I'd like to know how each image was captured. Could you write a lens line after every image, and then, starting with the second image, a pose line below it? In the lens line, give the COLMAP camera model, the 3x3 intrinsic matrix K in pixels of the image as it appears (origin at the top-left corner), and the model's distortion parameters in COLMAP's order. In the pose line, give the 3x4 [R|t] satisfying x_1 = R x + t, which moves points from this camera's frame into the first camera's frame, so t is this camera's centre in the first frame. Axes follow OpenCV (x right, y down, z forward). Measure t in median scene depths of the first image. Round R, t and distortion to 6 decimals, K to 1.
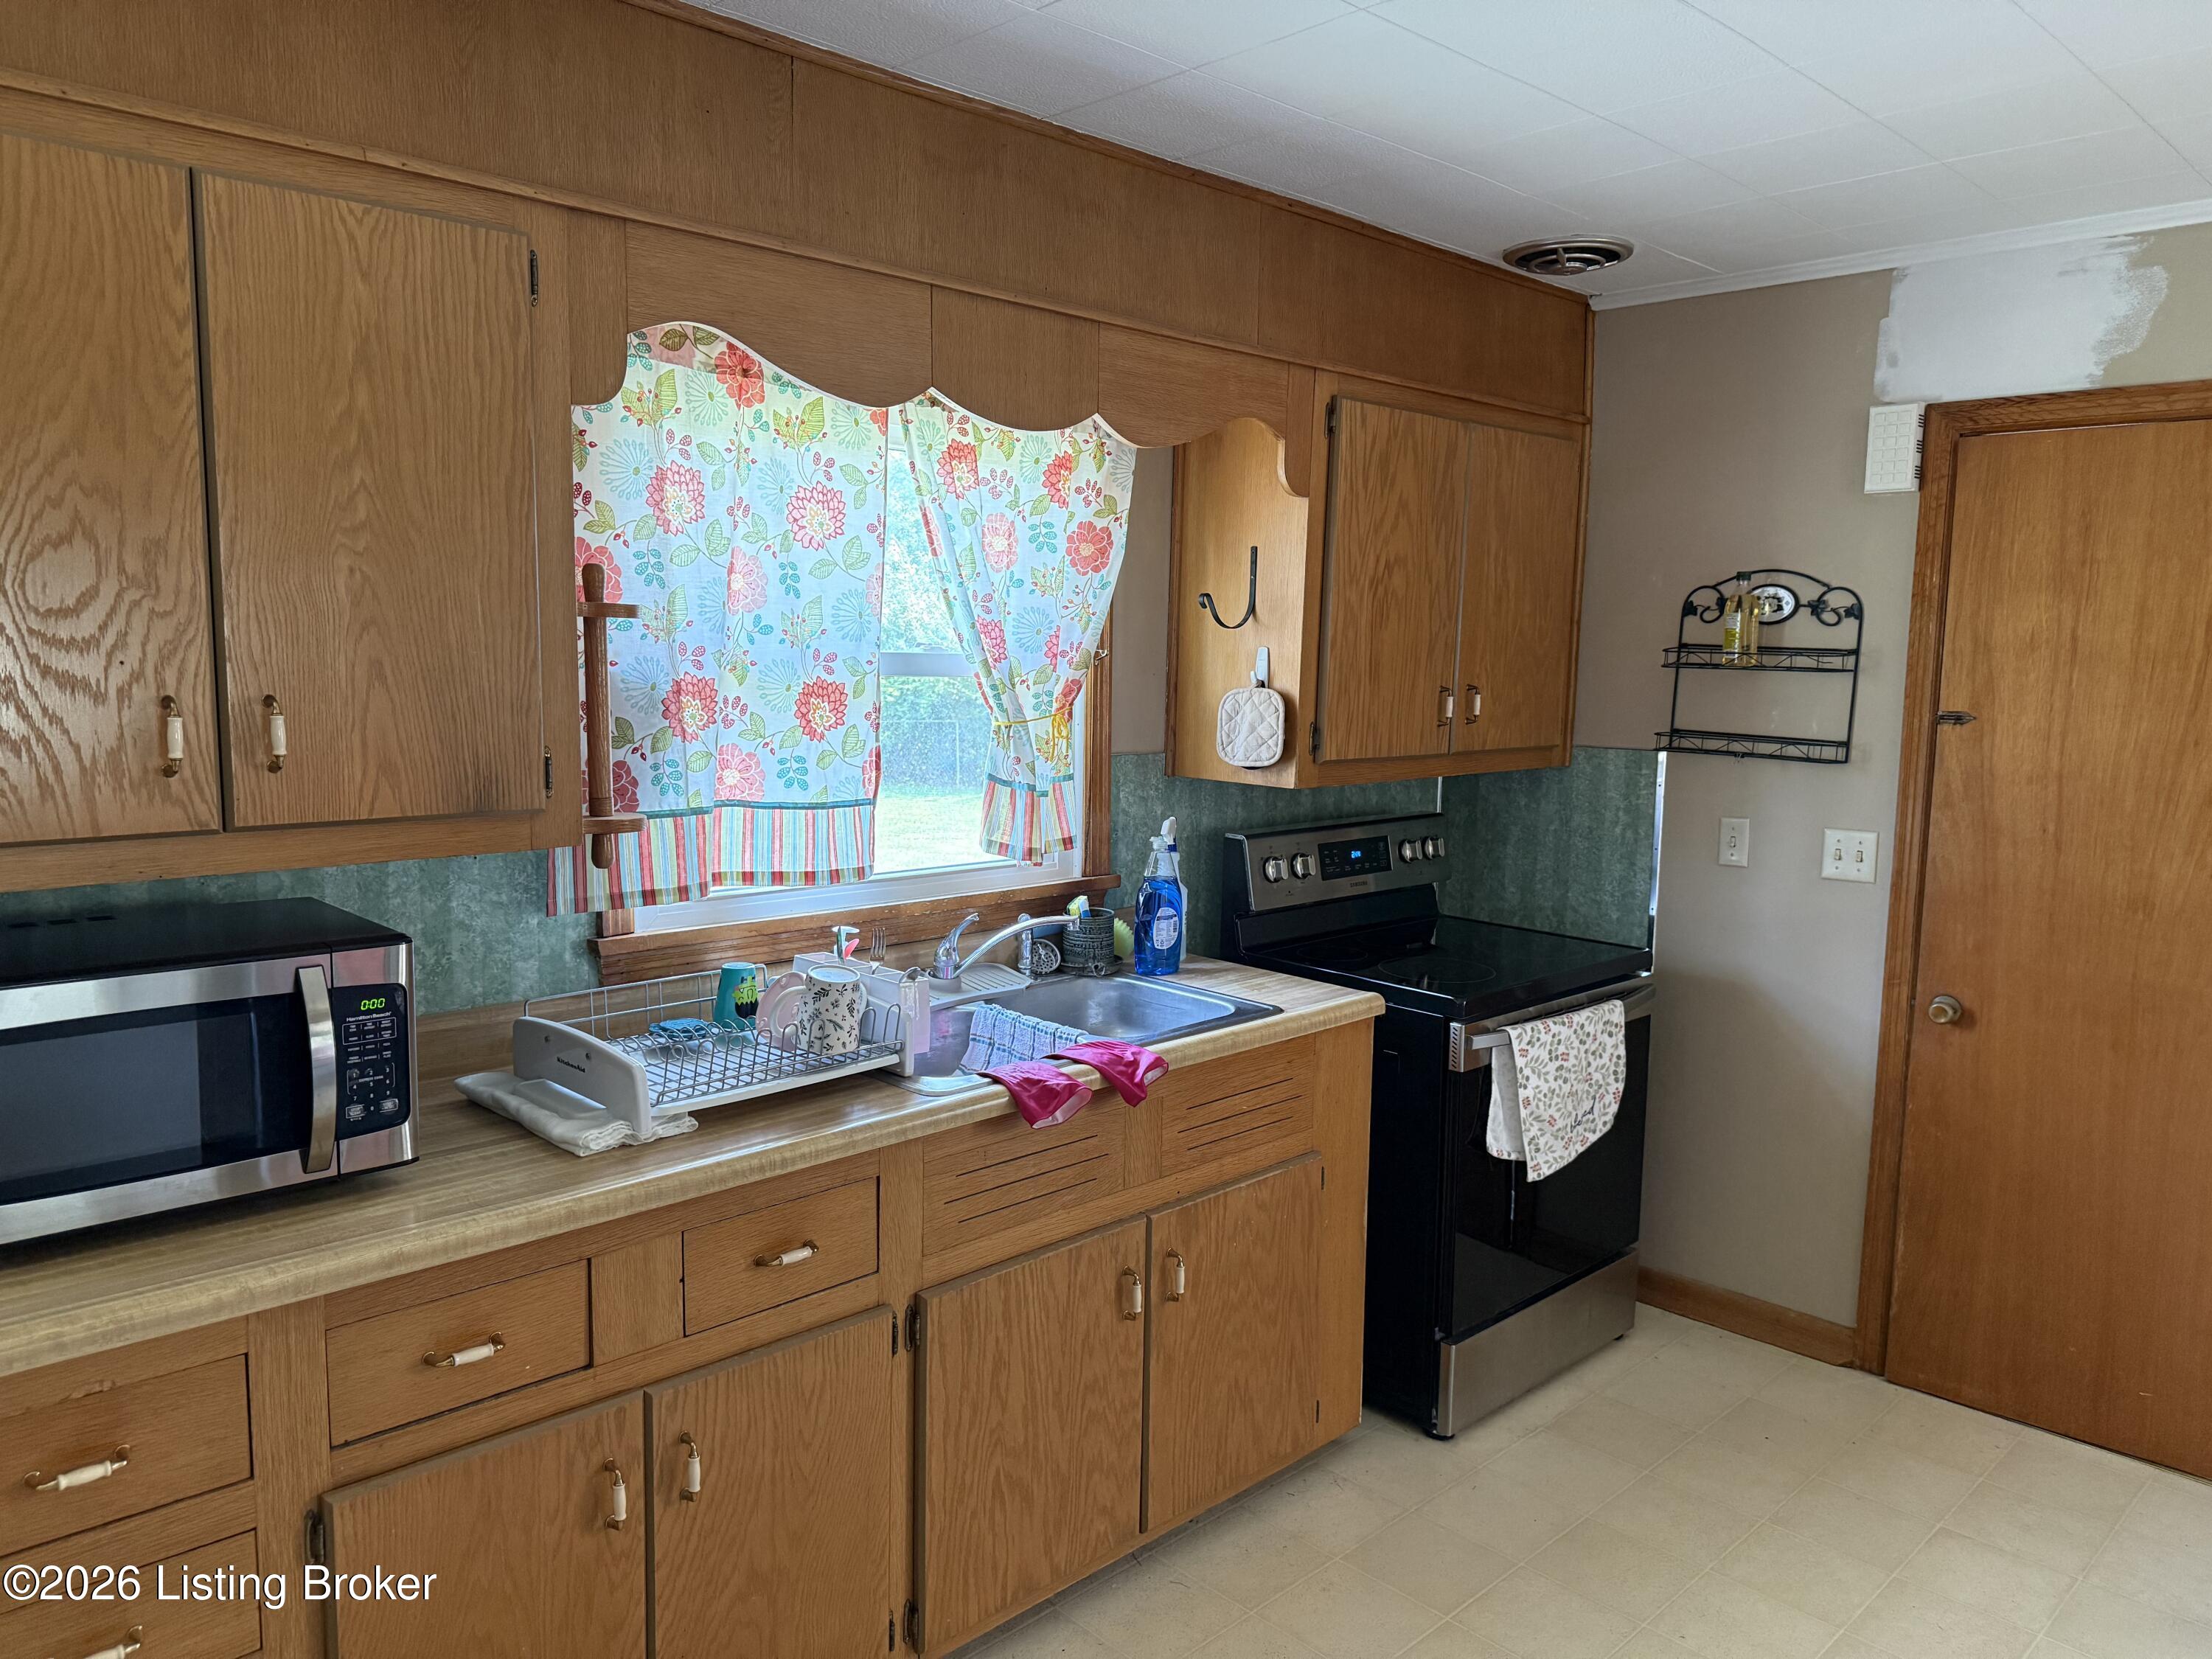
lens RADIAL K [[1557.0, 0, 1087.9], [0, 1557.0, 846.2], [0, 0, 1]] dist [0.023609, -0.017023]
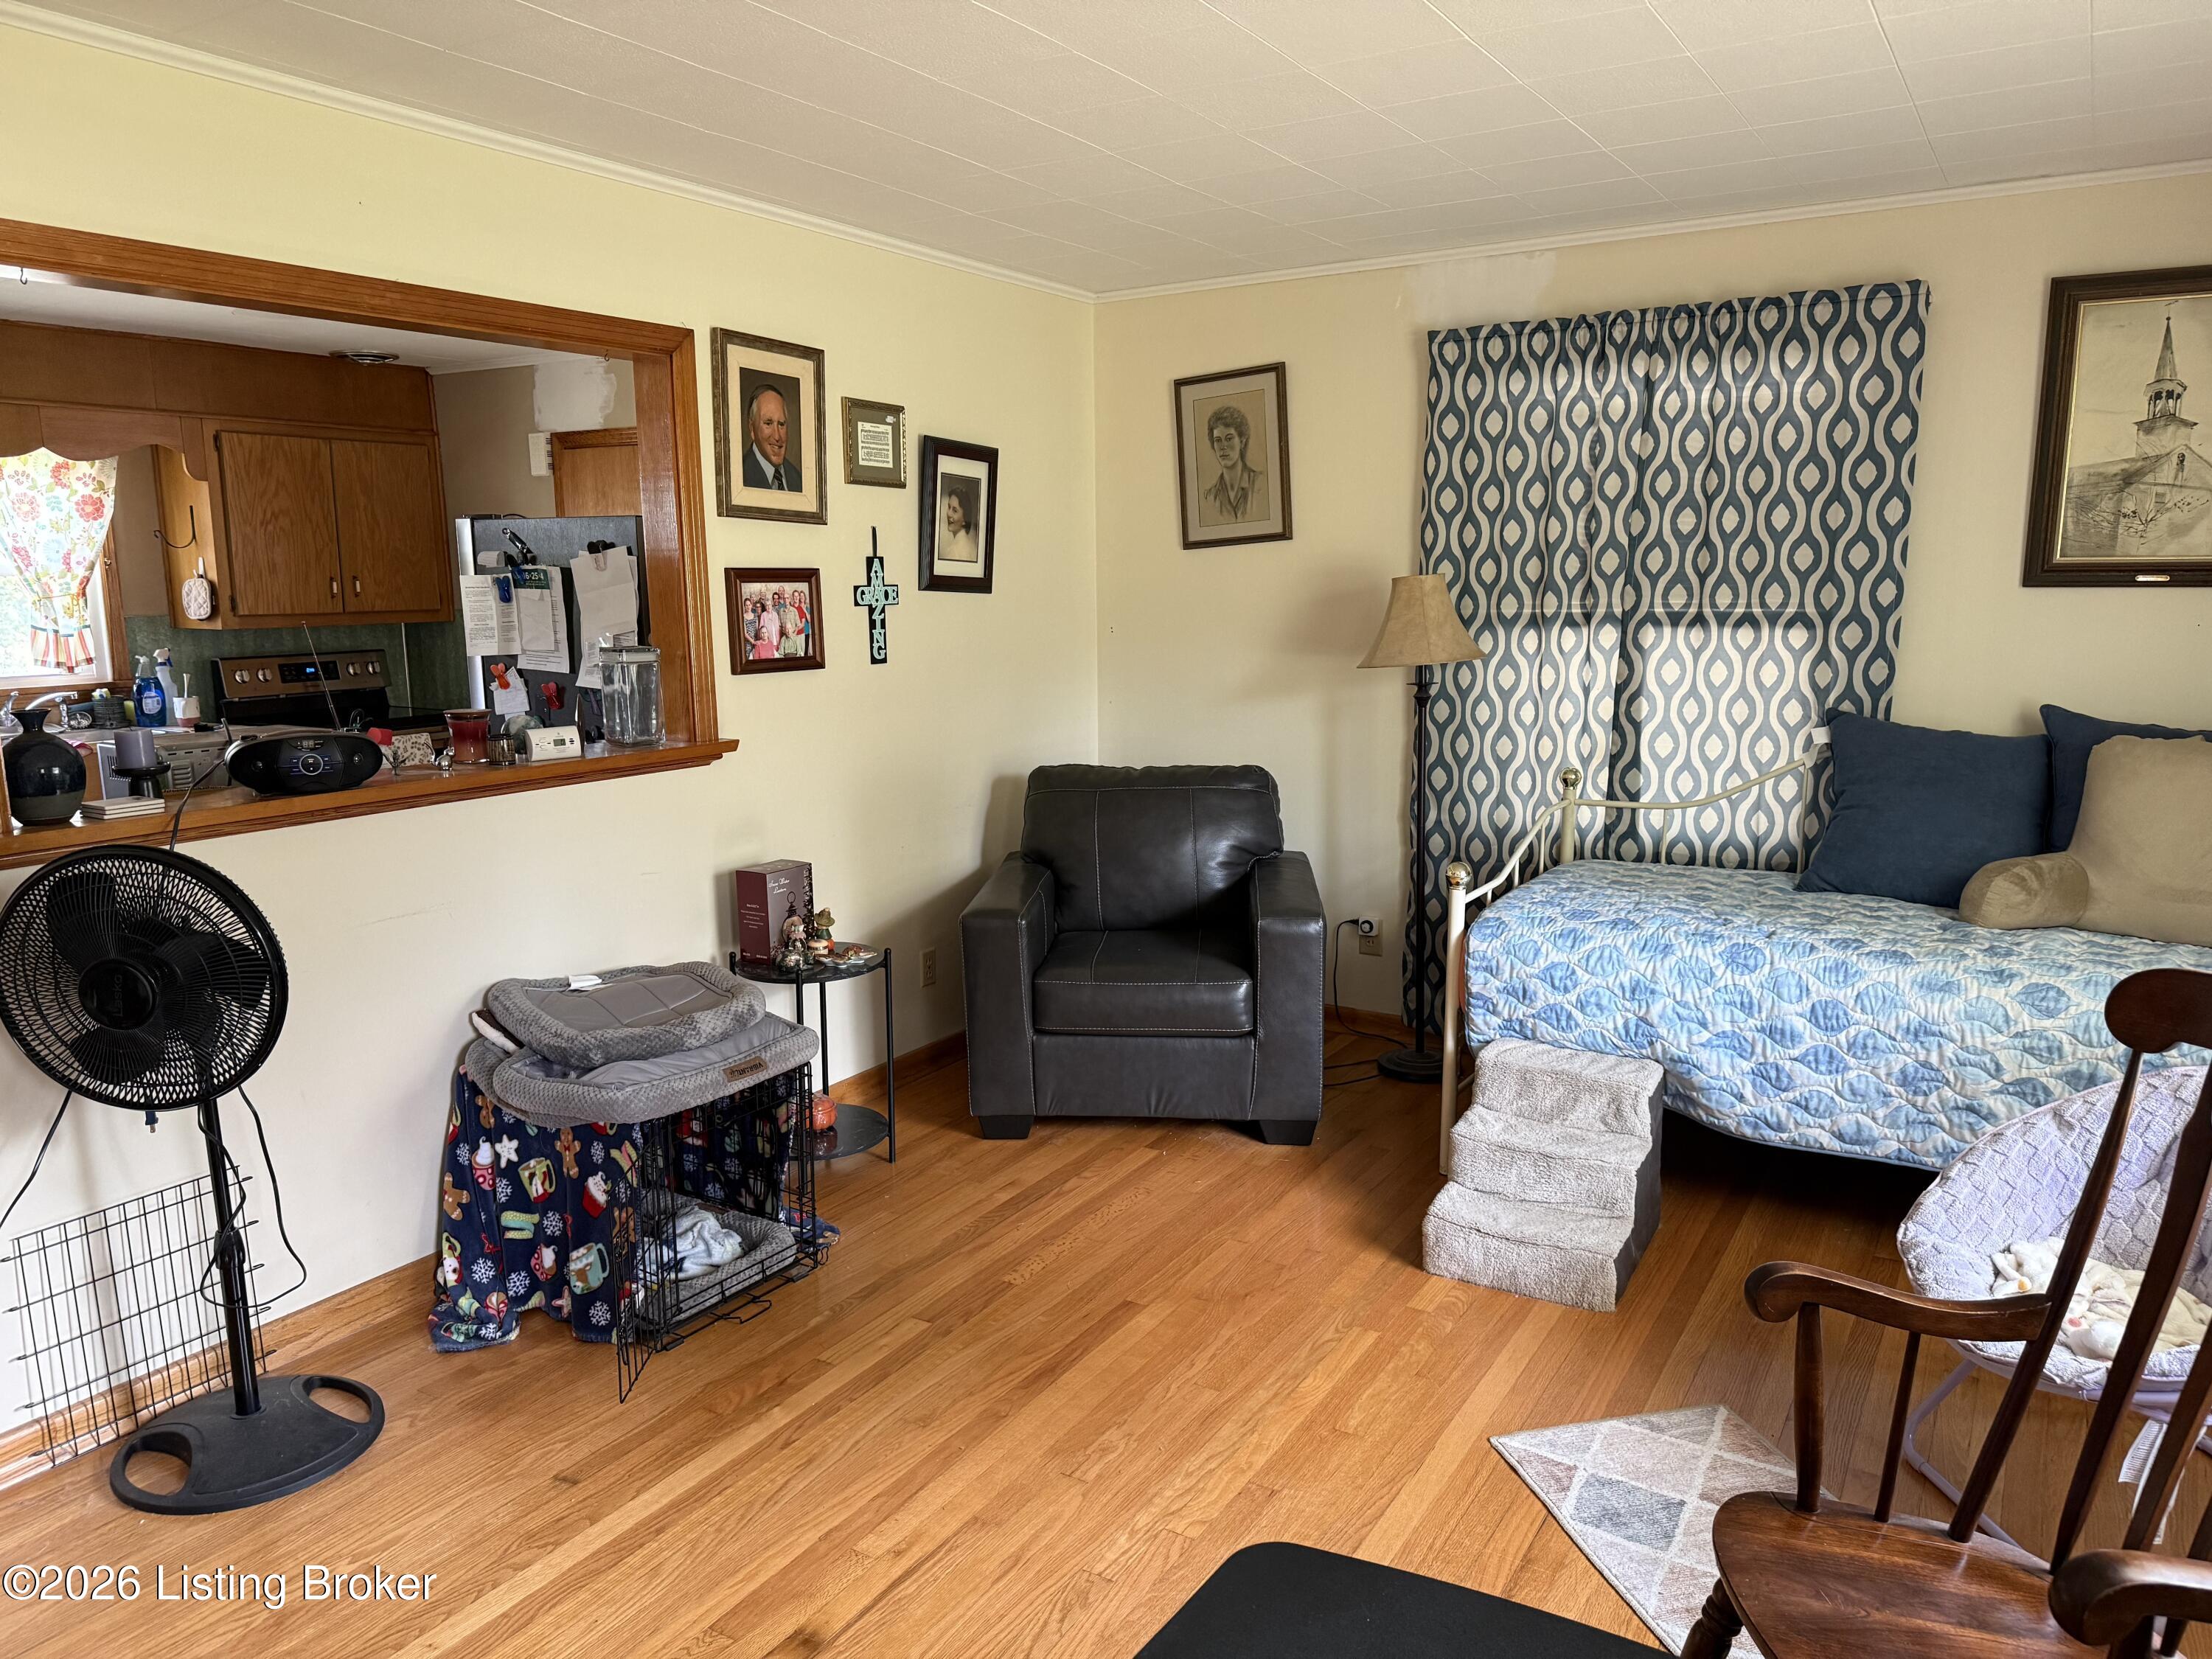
lens RADIAL K [[1557.0, 0, 1064.3], [0, 1557.0, 818.3], [0, 0, 1]] dist [0.023609, -0.017023]
pose [[0.970871, -0.061785, 0.231498, 0.689480], [0.054981, 0.997848, 0.035736, 0.187690], [-0.233208, -0.021967, 0.972179, -1.169647]]
